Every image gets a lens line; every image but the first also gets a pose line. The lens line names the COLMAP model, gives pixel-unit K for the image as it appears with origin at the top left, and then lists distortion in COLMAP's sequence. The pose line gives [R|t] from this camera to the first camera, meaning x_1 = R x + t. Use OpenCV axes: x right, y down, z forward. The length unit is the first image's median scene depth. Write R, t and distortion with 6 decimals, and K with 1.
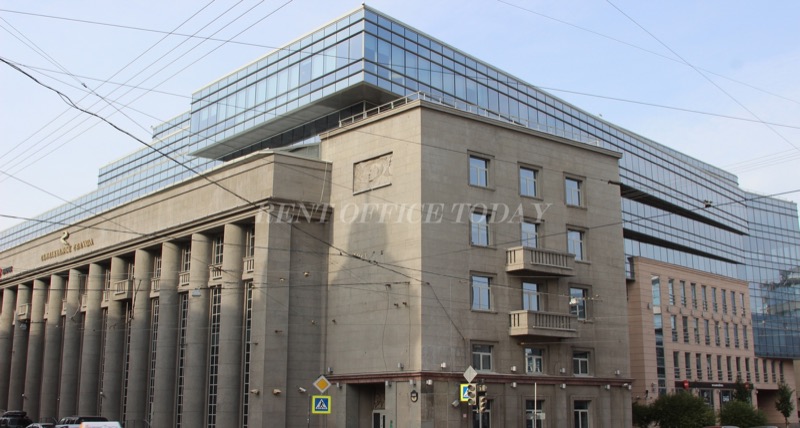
lens RADIAL K [[952.2, 0, 399.4], [0, 952.2, 172.6], [0, 0, 1]] dist [-0.097352, 0.052331]
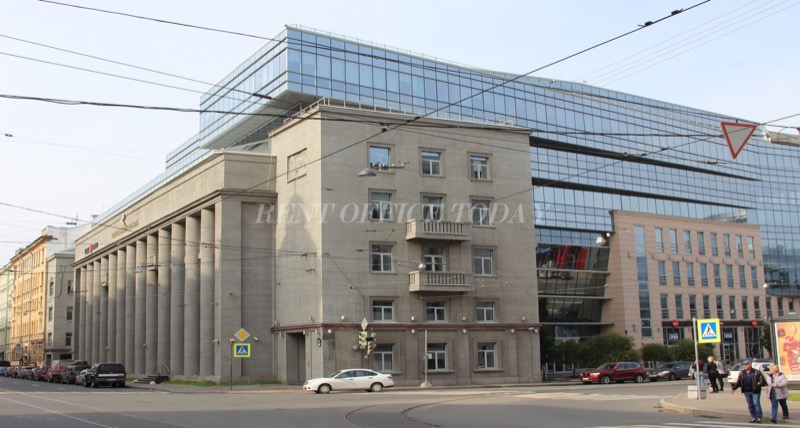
lens RADIAL K [[960.4, 0, 400.0], [0, 960.4, 214.0], [0, 0, 1]] dist [-0.119703, 0.009284]
pose [[0.981018, -0.047411, -0.188032, 0.326892], [0.066530, 0.993087, 0.096709, -0.046737], [0.182147, -0.107383, 0.977390, -0.195703]]
